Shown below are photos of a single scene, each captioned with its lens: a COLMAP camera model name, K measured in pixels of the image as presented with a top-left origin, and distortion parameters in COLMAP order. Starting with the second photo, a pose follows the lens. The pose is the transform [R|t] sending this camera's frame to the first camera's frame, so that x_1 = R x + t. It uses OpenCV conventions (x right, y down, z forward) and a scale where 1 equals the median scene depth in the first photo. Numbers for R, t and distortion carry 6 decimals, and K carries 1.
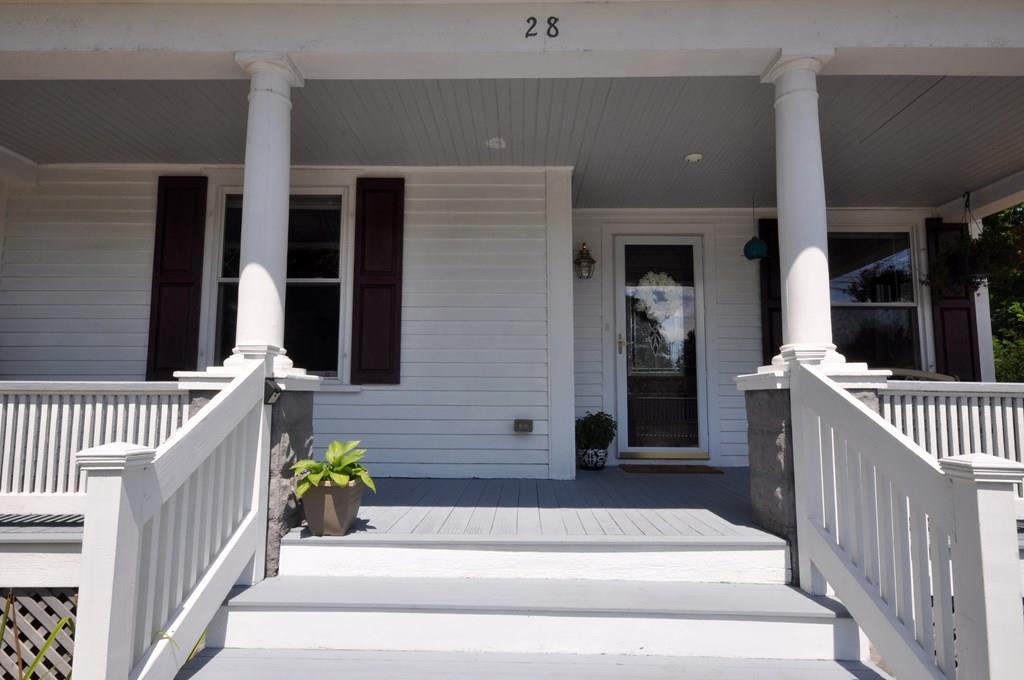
lens RADIAL K [[559.1, 0, 506.0], [0, 559.1, 340.1], [0, 0, 1]] dist [0.017858, -0.000209]
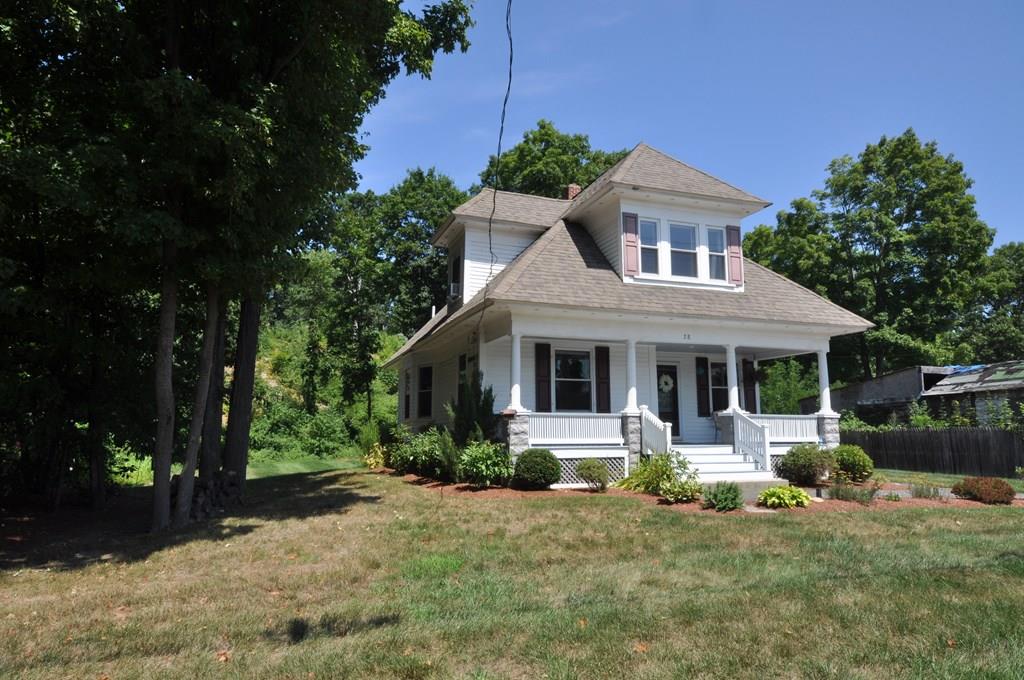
lens RADIAL K [[614.3, 0, 509.1], [0, 614.3, 336.1], [0, 0, 1]] dist [0.014882, 0.001284]
pose [[0.938786, 0.045493, 0.341483, -1.785236], [-0.029334, 0.998198, -0.052340, -0.151606], [-0.343249, 0.039119, 0.938429, -1.908223]]
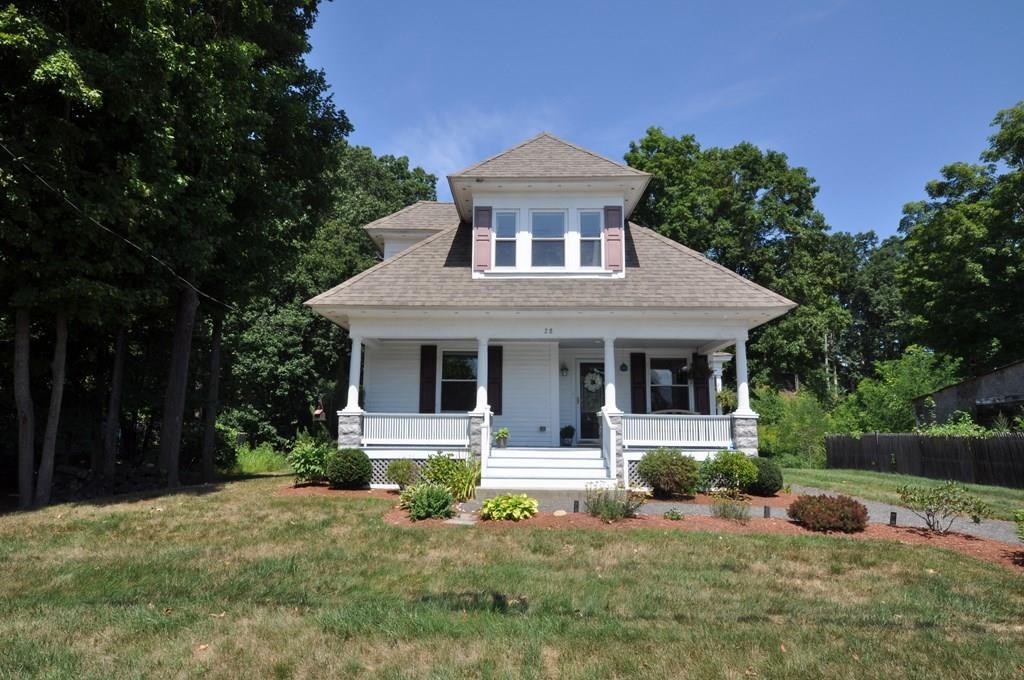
lens RADIAL K [[559.1, 0, 517.3], [0, 559.1, 339.0], [0, 0, 1]] dist [0.017858, -0.000209]
pose [[0.999997, 0.001886, 0.001566, -0.103671], [-0.001792, 0.998306, -0.058148, -0.146791], [-0.001673, 0.058145, 0.998307, -1.916675]]
